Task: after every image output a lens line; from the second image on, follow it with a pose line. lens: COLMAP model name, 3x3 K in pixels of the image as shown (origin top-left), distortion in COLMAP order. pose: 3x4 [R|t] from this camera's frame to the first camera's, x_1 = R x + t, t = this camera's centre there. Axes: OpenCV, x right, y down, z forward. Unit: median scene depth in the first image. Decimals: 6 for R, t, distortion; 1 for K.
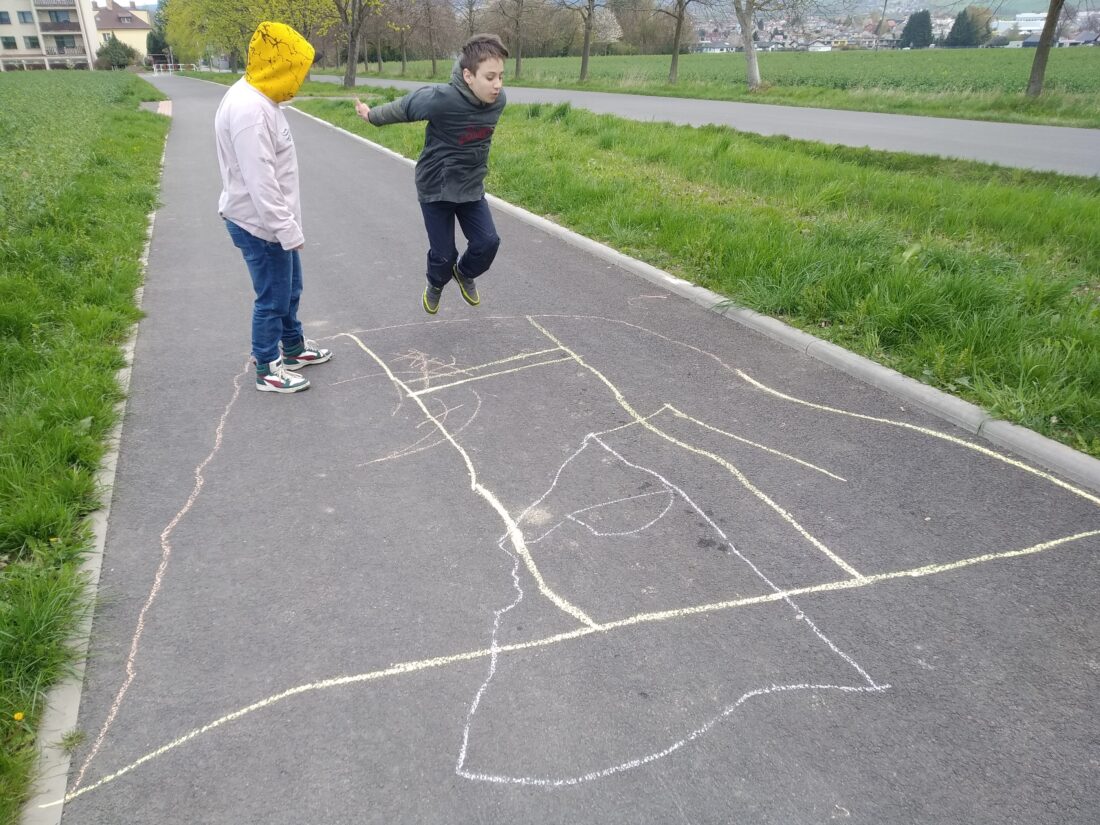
lens RADIAL K [[847.5, 0, 540.9], [0, 847.5, 408.9], [0, 0, 1]] dist [0.002926, 0.003334]
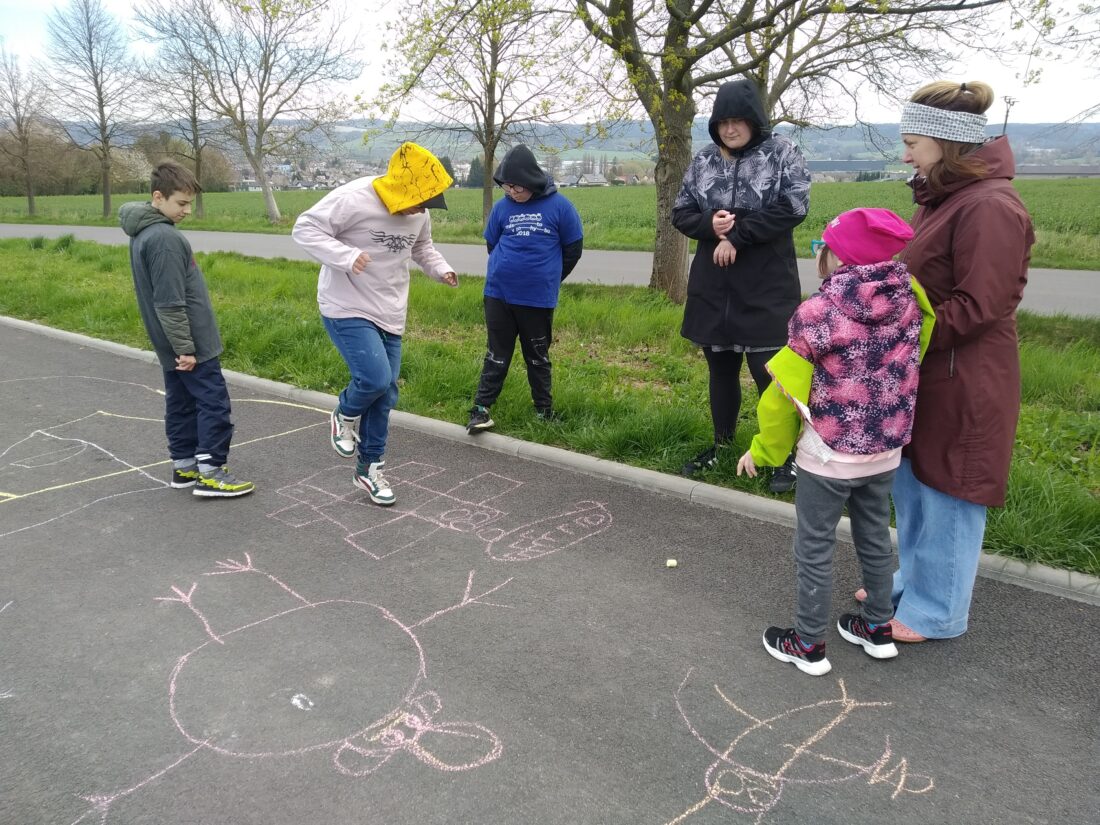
lens RADIAL K [[847.5, 0, 540.9], [0, 847.5, 408.9], [0, 0, 1]] dist [0.002926, 0.003334]
pose [[0.880882, -0.115347, 0.459067, 0.035499], [0.181102, 0.978189, -0.101724, 0.068757], [-0.437321, 0.172745, 0.882559, -0.162895]]
